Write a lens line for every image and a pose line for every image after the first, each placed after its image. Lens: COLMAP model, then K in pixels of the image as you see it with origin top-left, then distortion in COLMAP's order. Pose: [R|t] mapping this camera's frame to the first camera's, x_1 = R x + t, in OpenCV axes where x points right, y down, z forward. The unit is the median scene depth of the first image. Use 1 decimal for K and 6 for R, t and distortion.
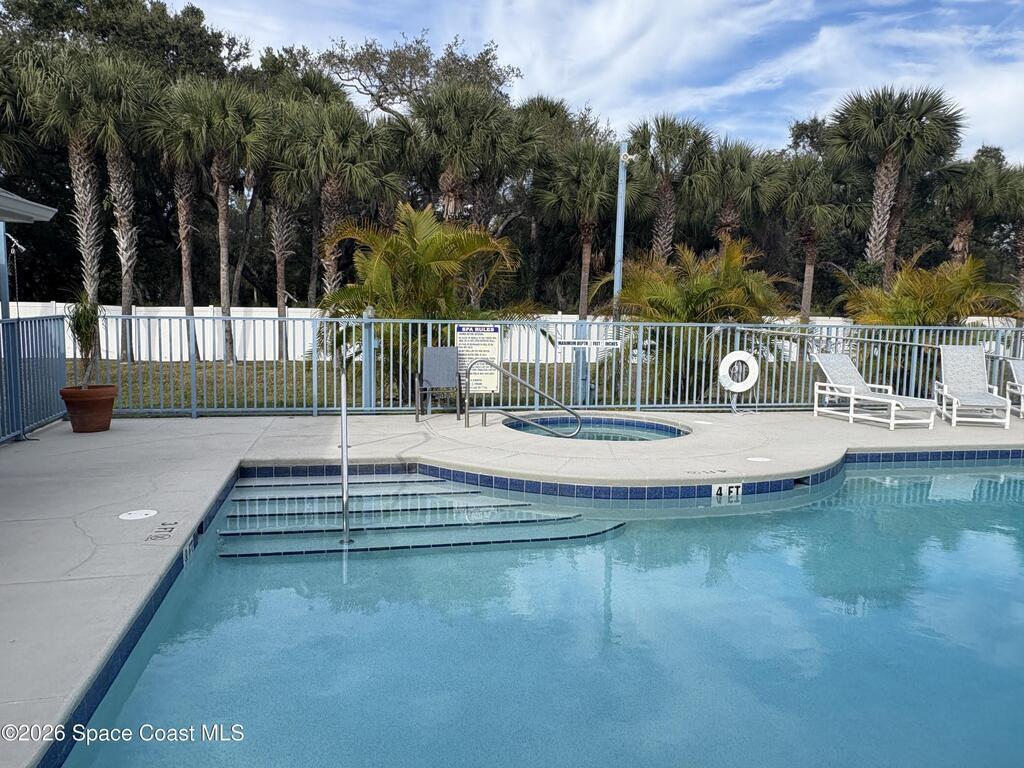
lens RADIAL K [[745.1, 0, 512.8], [0, 745.1, 402.7], [0, 0, 1]] dist [0.204707, 0.001142]
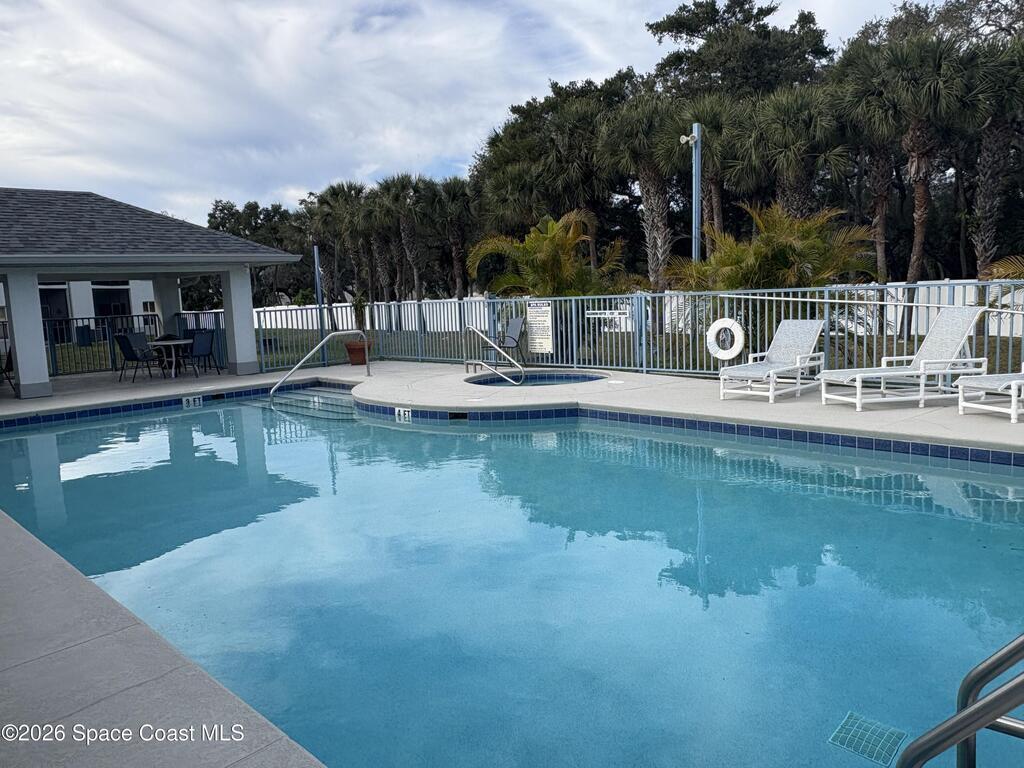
lens RADIAL K [[800.1, 0, 512.0], [0, 800.1, 384.0], [0, 0, 1]] dist [0.008446, 0.006072]
pose [[0.482906, 0.057369, -0.873791, 1.116282], [-0.048674, 0.998067, 0.038628, -0.009585], [0.874318, 0.023877, 0.484765, 0.254244]]
